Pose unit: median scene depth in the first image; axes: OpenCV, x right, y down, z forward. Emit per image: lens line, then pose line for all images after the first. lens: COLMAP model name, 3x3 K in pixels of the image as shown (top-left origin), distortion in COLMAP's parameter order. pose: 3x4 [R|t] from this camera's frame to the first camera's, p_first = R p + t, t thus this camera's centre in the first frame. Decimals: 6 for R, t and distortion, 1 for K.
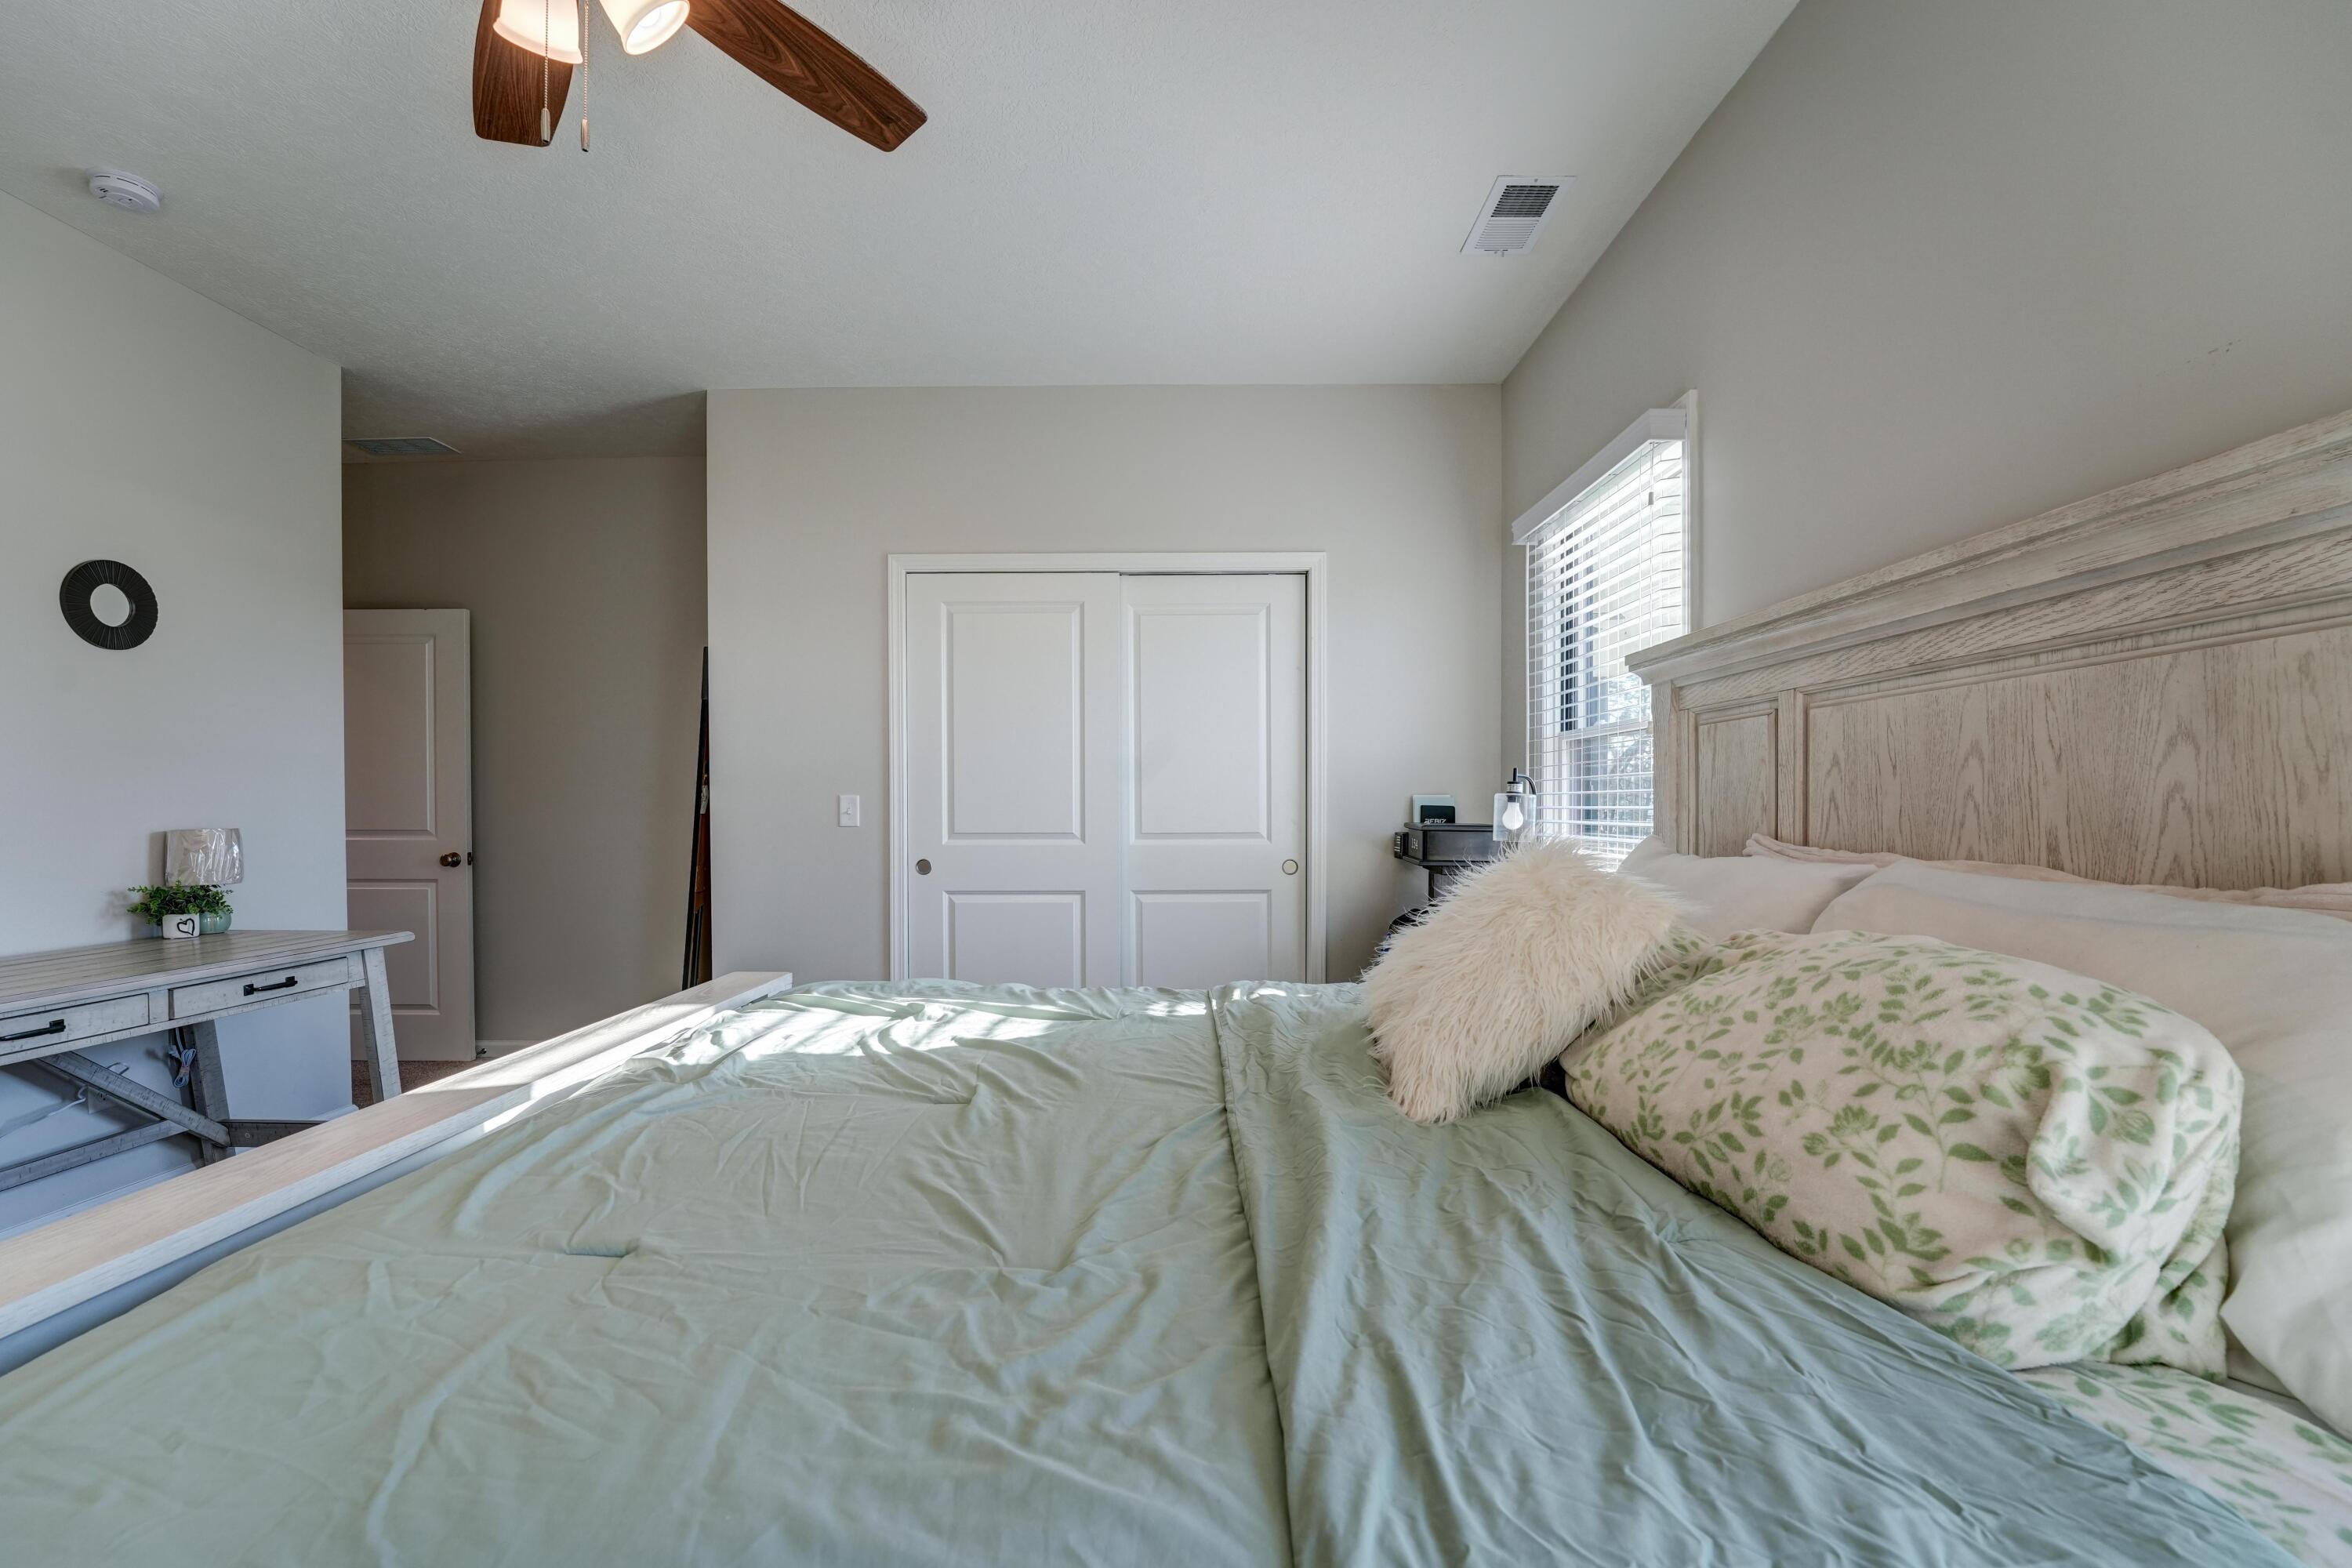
lens RADIAL K [[972.0, 0, 1224.0], [0, 972.0, 824.3], [0, 0, 1]] dist [-0.025552, 0.000822]
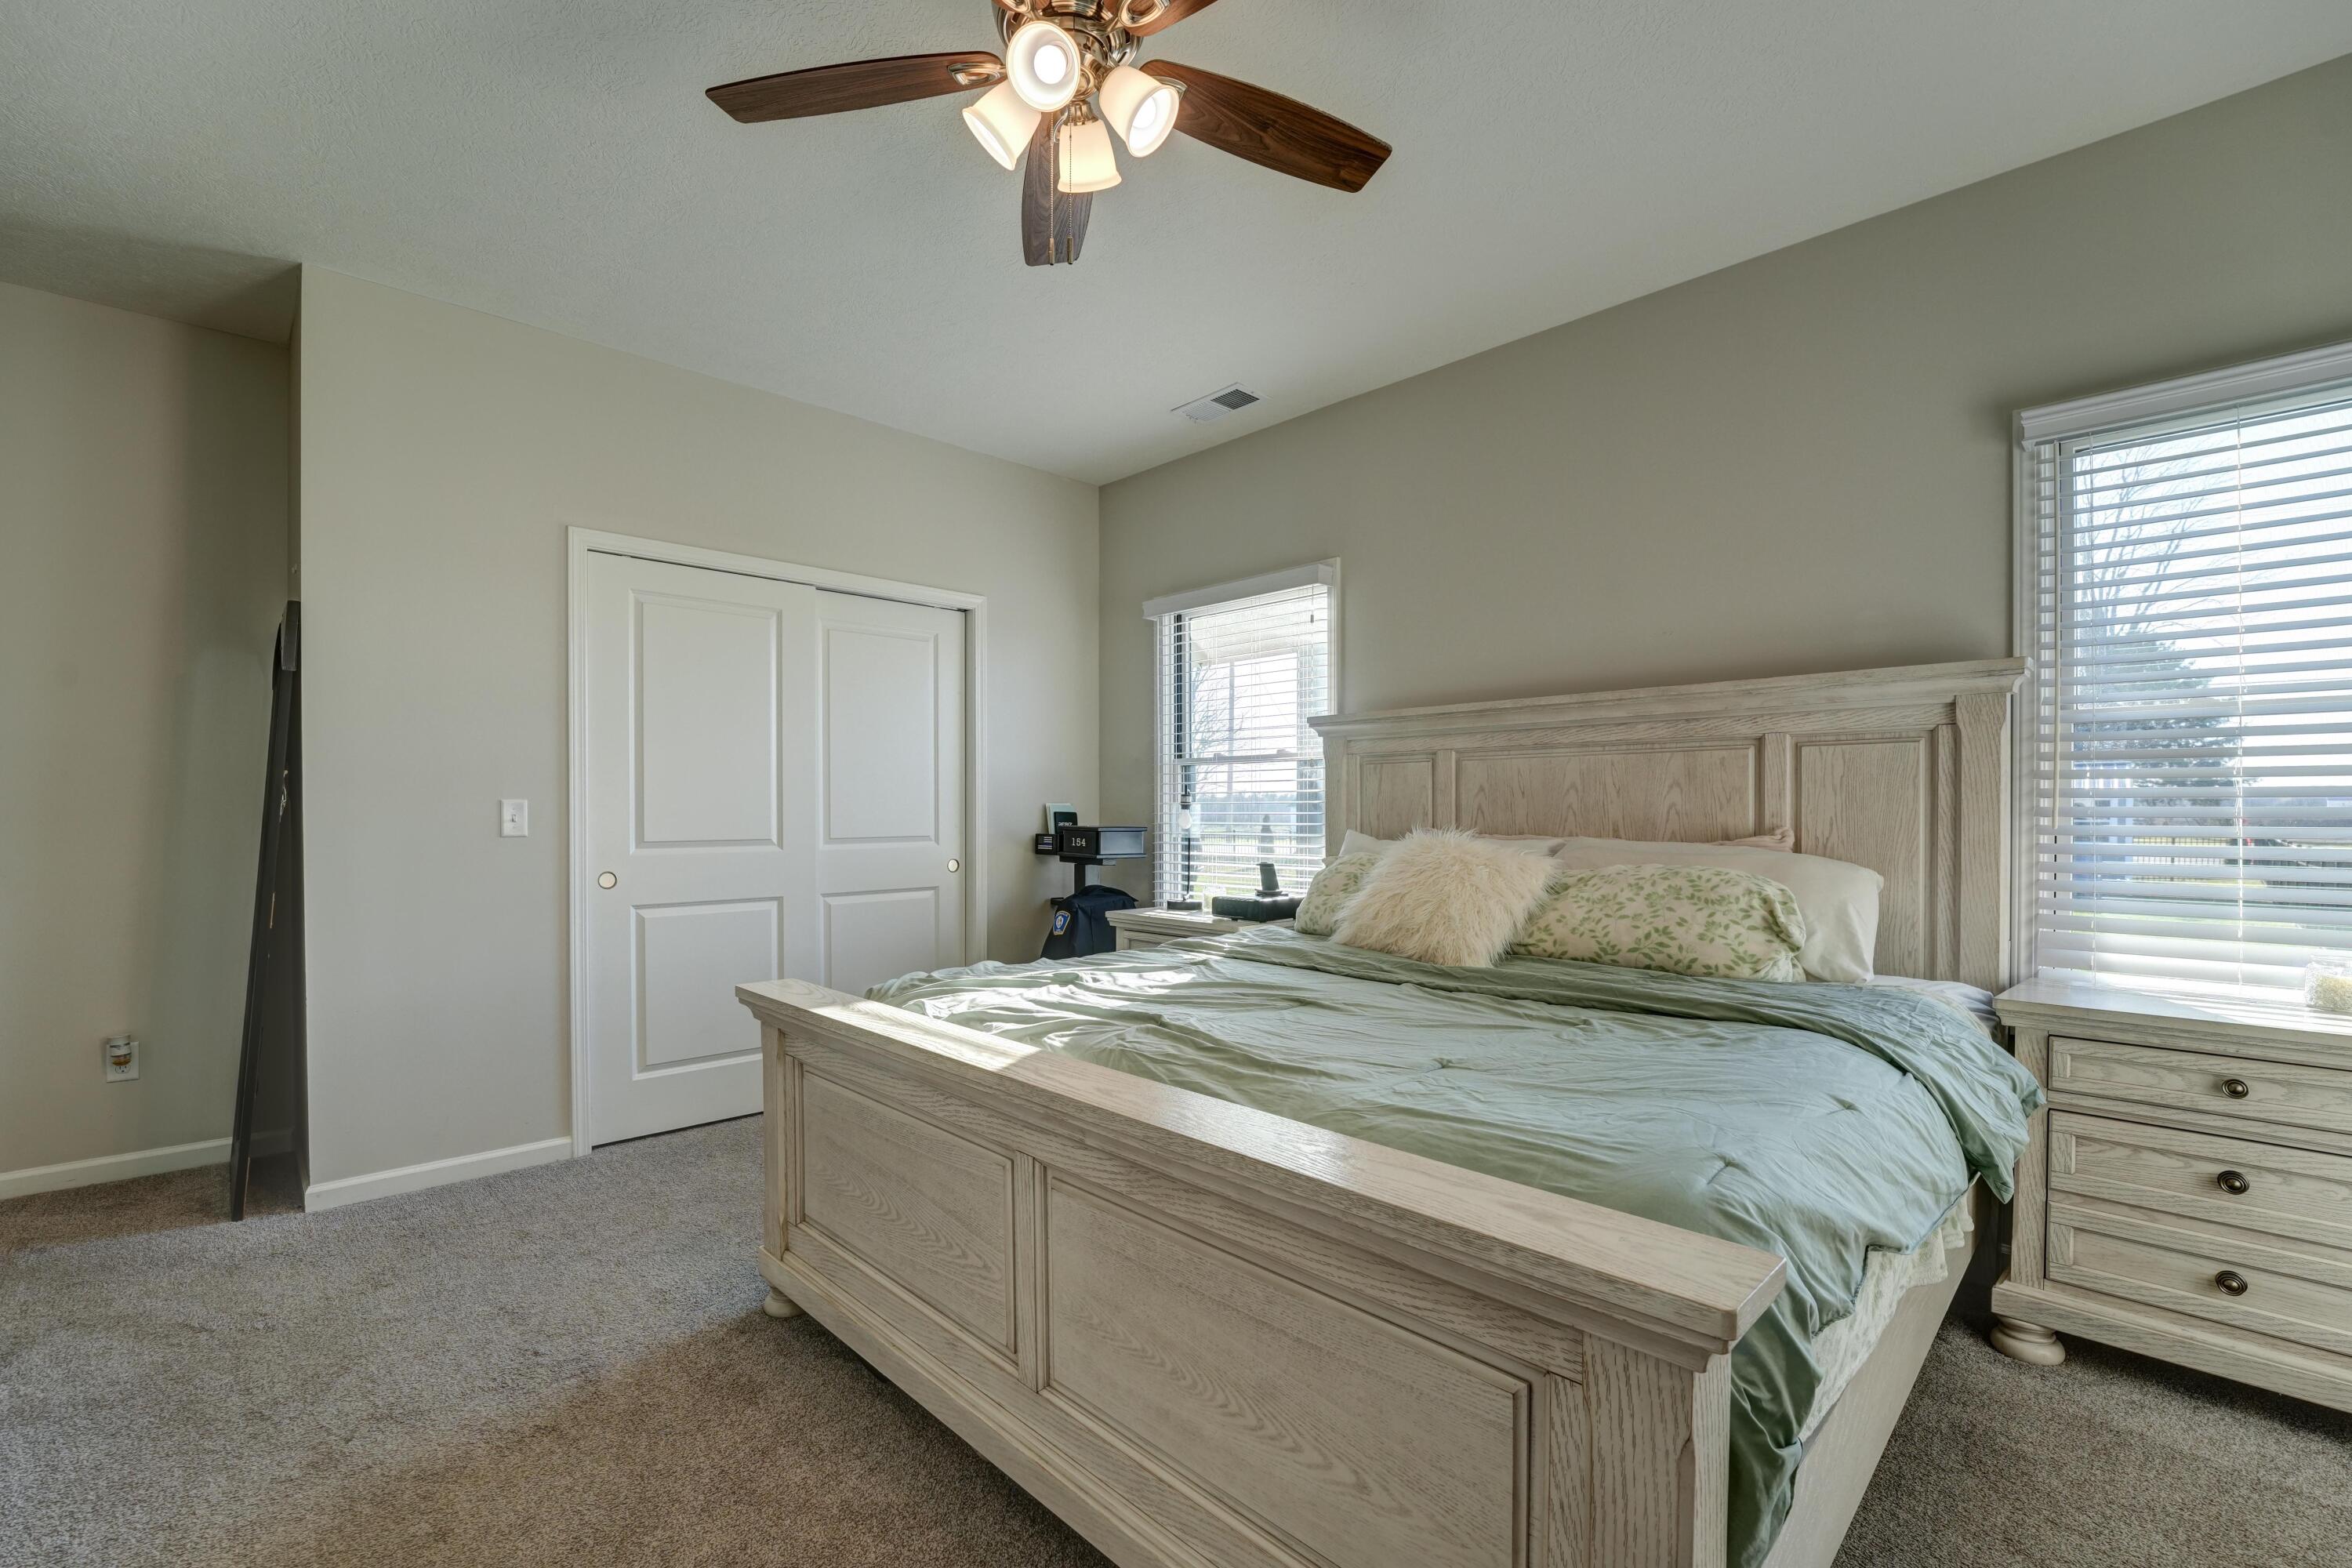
lens RADIAL K [[972.0, 0, 1130.7], [0, 972.0, 816.9], [0, 0, 1]] dist [-0.025552, 0.000822]
pose [[0.742815, -0.004201, 0.669483, -1.174873], [0.013262, 0.999876, -0.008441, -0.001819], [-0.669365, 0.015149, 0.742779, 0.026800]]
